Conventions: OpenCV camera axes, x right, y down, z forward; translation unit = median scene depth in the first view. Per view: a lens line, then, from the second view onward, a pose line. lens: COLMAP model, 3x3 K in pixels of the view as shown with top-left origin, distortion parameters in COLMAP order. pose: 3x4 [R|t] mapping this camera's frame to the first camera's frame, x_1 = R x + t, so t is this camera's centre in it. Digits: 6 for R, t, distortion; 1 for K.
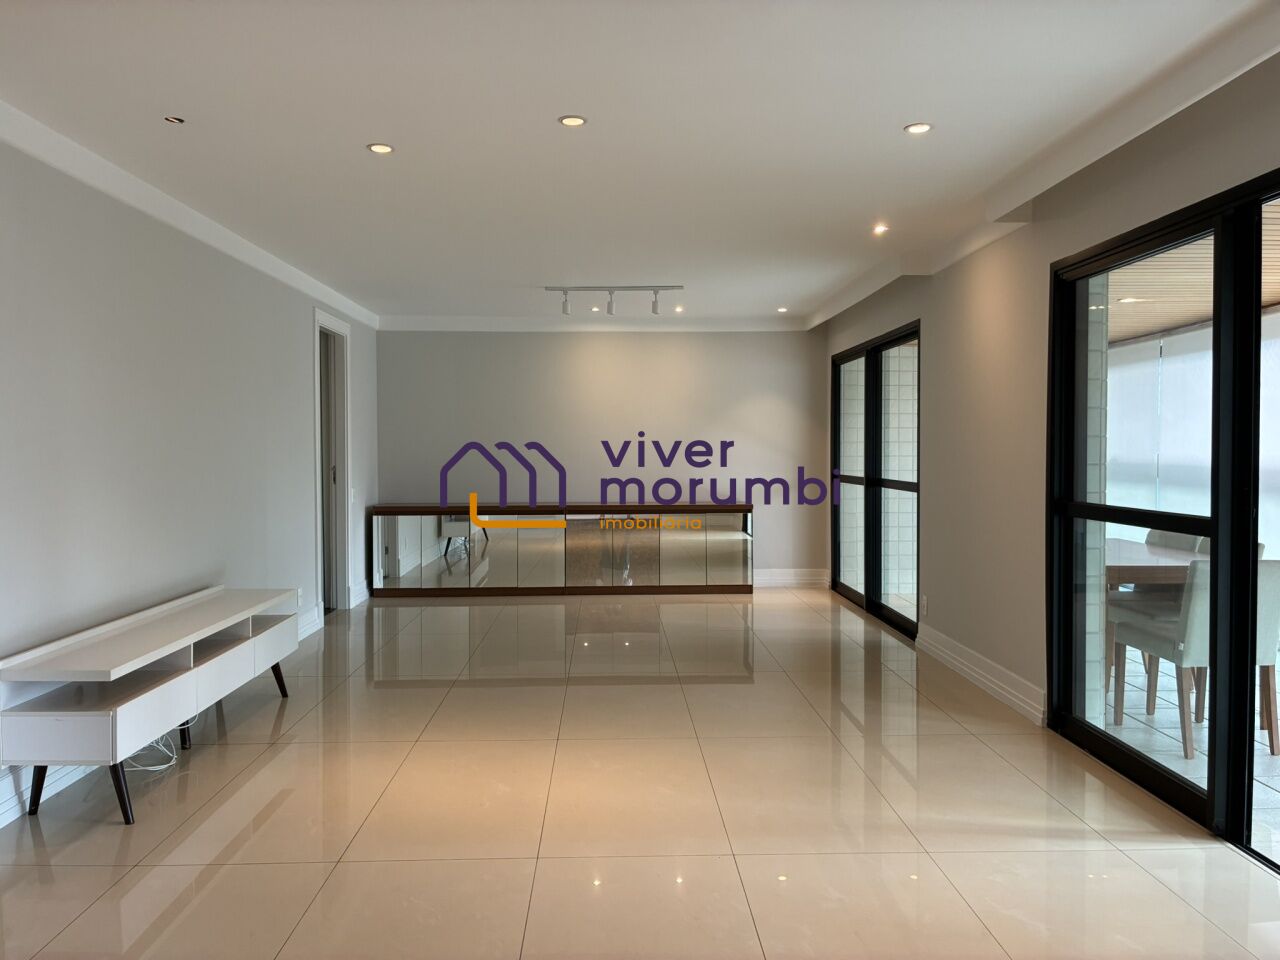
lens RADIAL K [[965.7, 0, 645.0], [0, 965.7, 482.1], [0, 0, 1]] dist [0.053473, -0.067934]
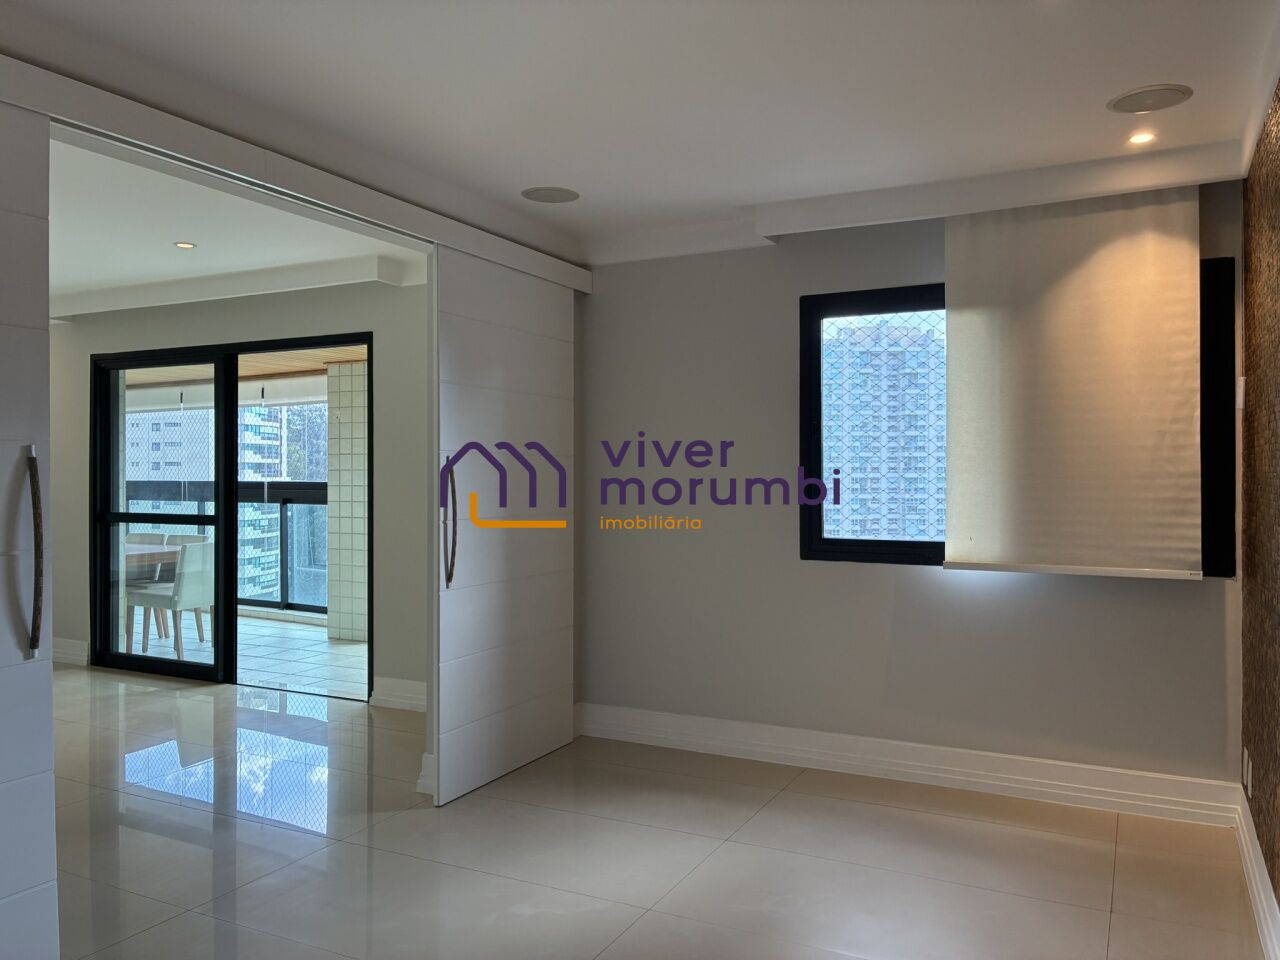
lens RADIAL K [[965.7, 0, 642.4], [0, 965.7, 477.6], [0, 0, 1]] dist [0.053473, -0.067934]
pose [[0.471341, -0.001128, 0.881950, -0.324701], [0.026380, 0.999570, -0.012820, 0.005144], [-0.881556, 0.029309, 0.471168, -0.290563]]
